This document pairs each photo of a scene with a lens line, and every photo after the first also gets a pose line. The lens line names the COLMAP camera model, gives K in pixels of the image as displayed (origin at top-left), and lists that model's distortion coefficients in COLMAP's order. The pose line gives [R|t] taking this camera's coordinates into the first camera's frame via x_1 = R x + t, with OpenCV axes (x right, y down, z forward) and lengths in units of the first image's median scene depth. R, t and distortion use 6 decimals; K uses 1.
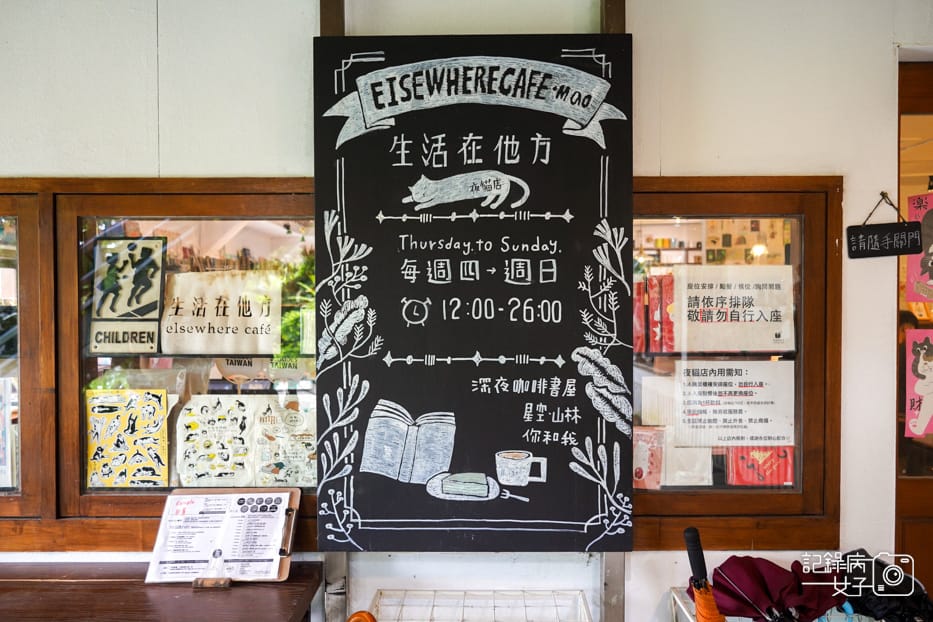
lens RADIAL K [[811.8, 0, 469.4], [0, 811.8, 312.5], [0, 0, 1]] dist [-0.011903, 0.016958]
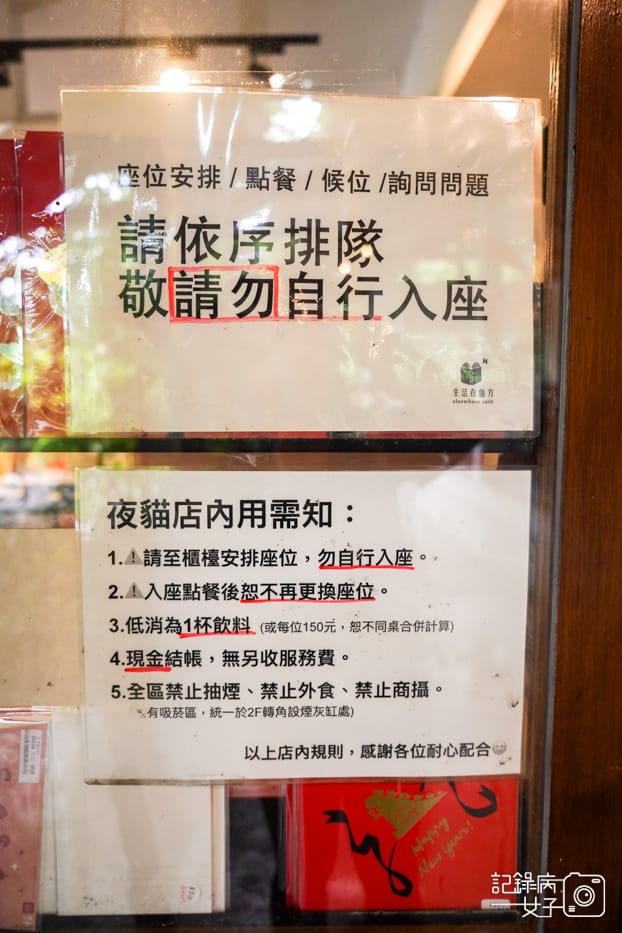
lens RADIAL K [[811.8, 0, 308.9], [0, 811.8, 465.5], [0, 0, 1]] dist [-0.011903, 0.016958]
pose [[0.999773, 0.002921, 0.021087, 0.322828], [-0.004900, 0.995521, 0.094409, 0.033297], [-0.020717, -0.094491, 0.995310, 0.738200]]
